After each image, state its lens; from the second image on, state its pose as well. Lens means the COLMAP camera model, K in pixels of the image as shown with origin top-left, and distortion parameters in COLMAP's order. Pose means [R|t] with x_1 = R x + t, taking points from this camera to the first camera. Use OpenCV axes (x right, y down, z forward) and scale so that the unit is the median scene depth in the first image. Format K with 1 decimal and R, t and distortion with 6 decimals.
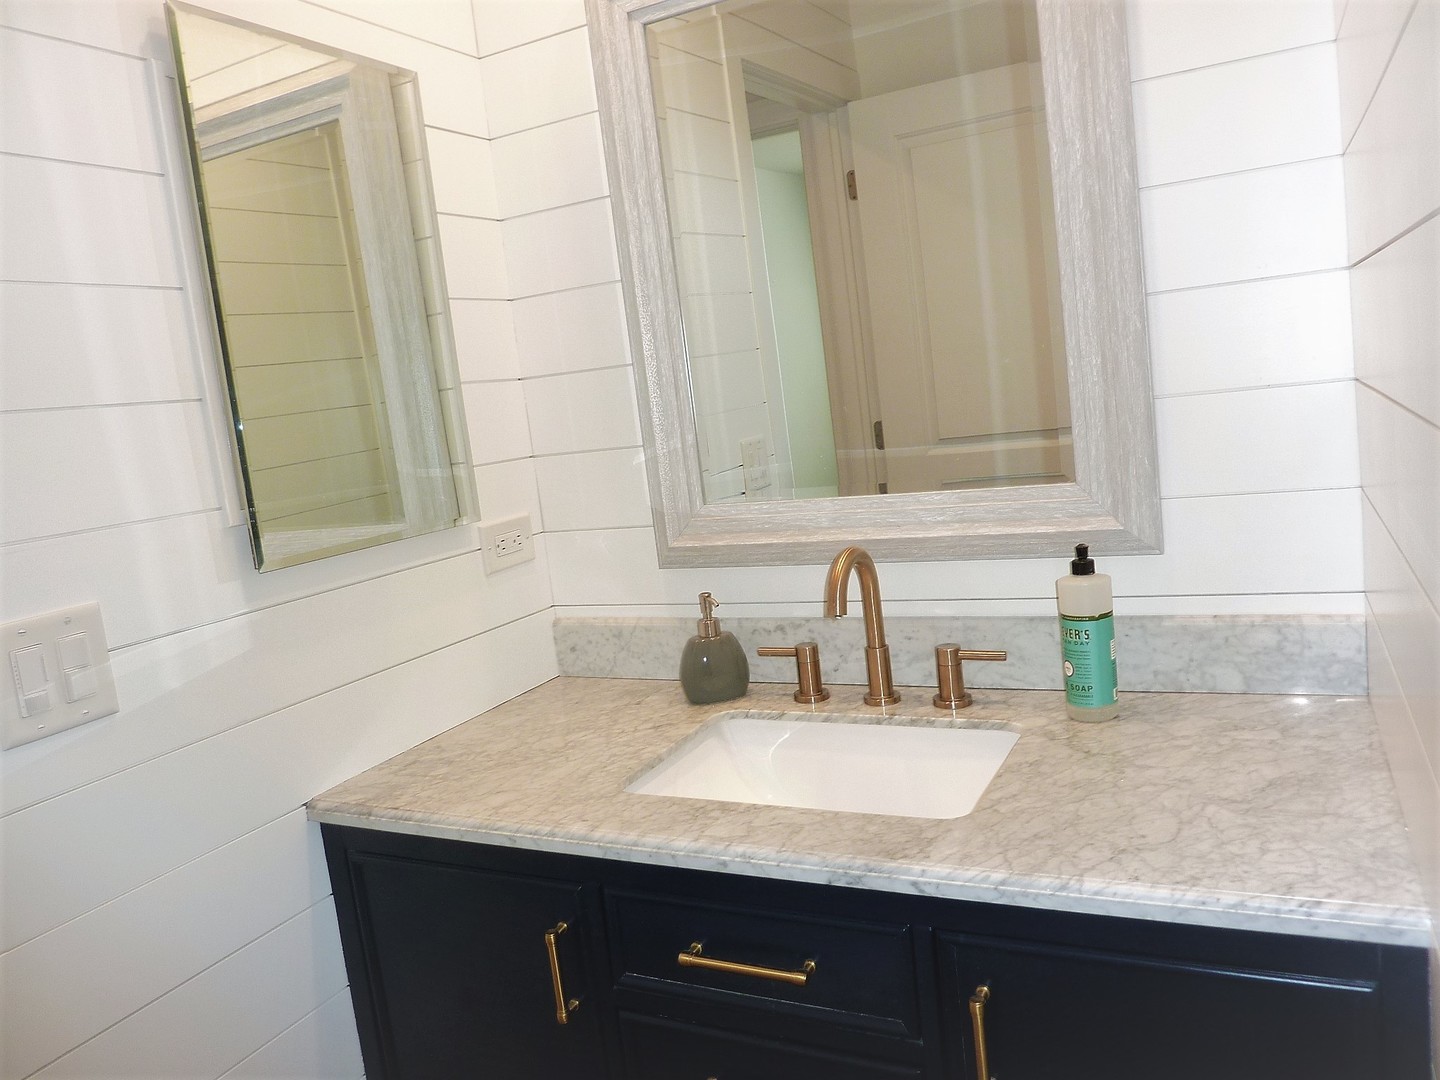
lens RADIAL K [[1067.3, 0, 735.5], [0, 1067.3, 538.4], [0, 0, 1]] dist [-0.007842, -0.027115]
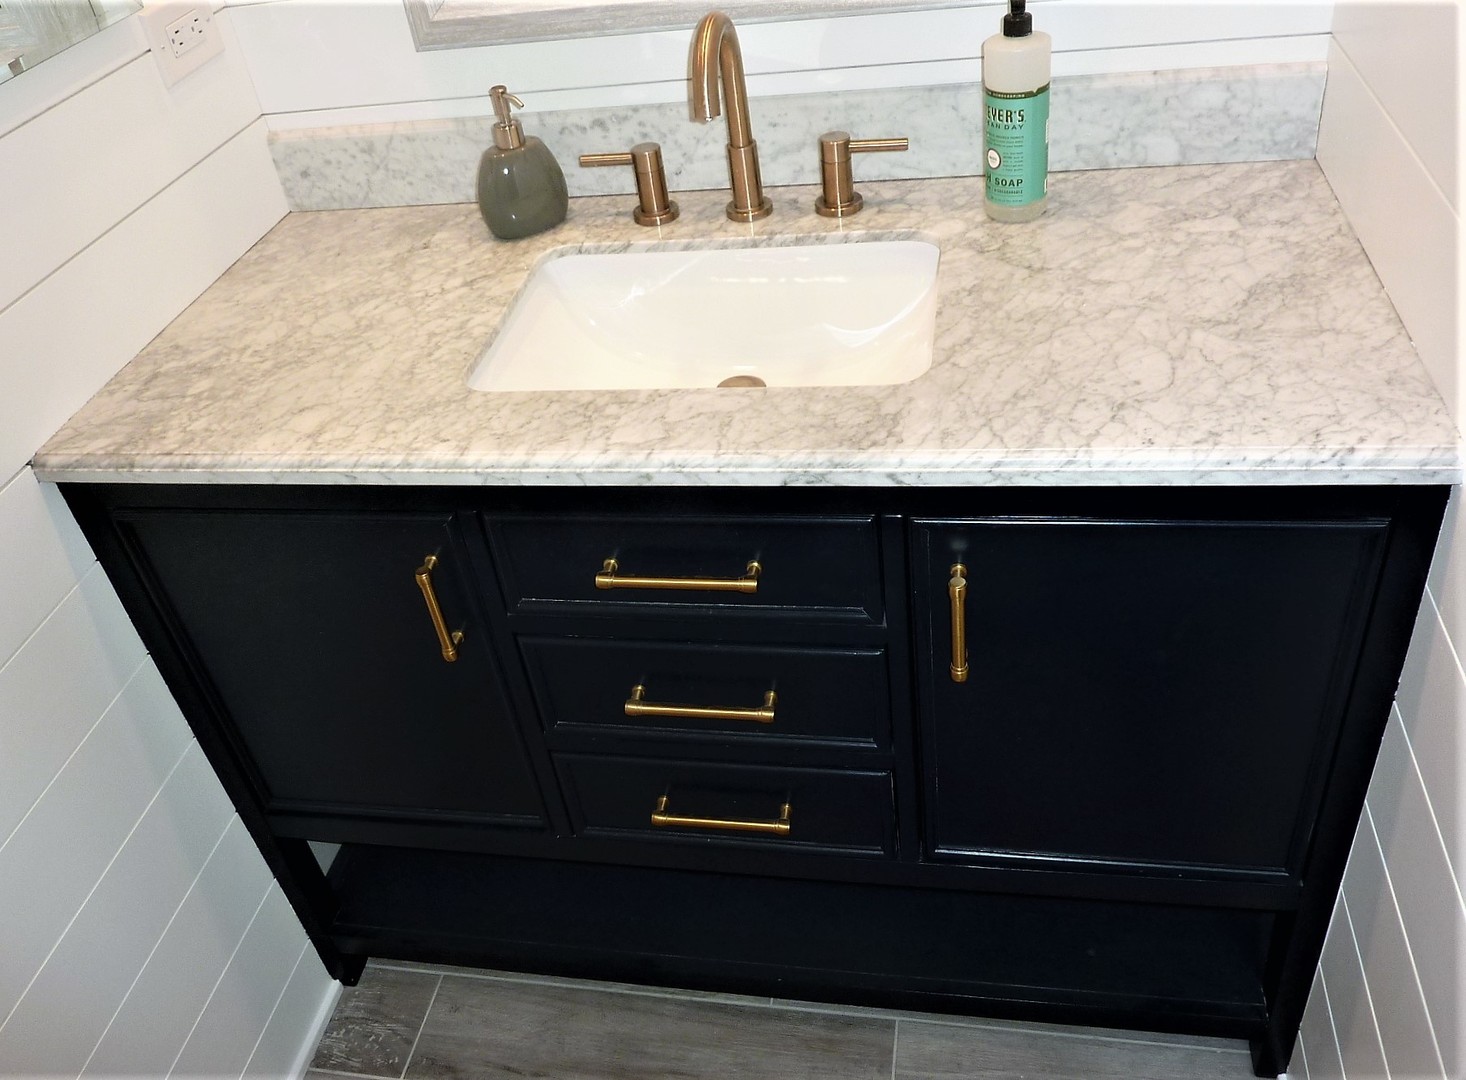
lens RADIAL K [[1231.6, 0, 707.5], [0, 1231.6, 522.2], [0, 0, 1]] dist [-0.005083, -0.054631]
pose [[0.963920, -0.170814, 0.204160, -0.132319], [0.059228, 0.885362, 0.461115, -0.075770], [-0.259520, -0.432386, 0.863535, 0.130503]]
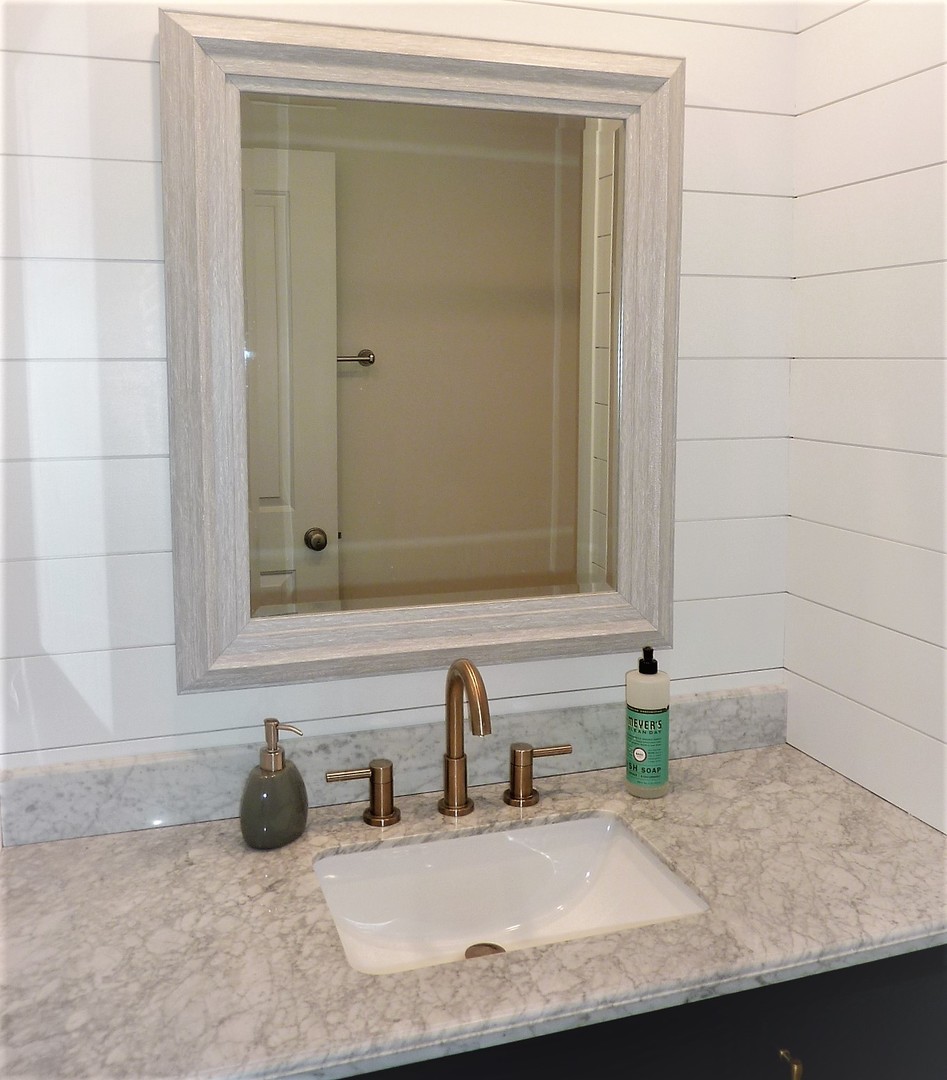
lens RADIAL K [[1061.9, 0, 497.5], [0, 1061.9, 455.5], [0, 0, 1]] dist [-0.018132, 0.000000]
pose [[0.698511, 0.053831, 0.713572, -0.637785], [0.018523, 0.995472, -0.093229, -0.097947], [-0.715360, 0.078339, 0.694351, 0.273276]]
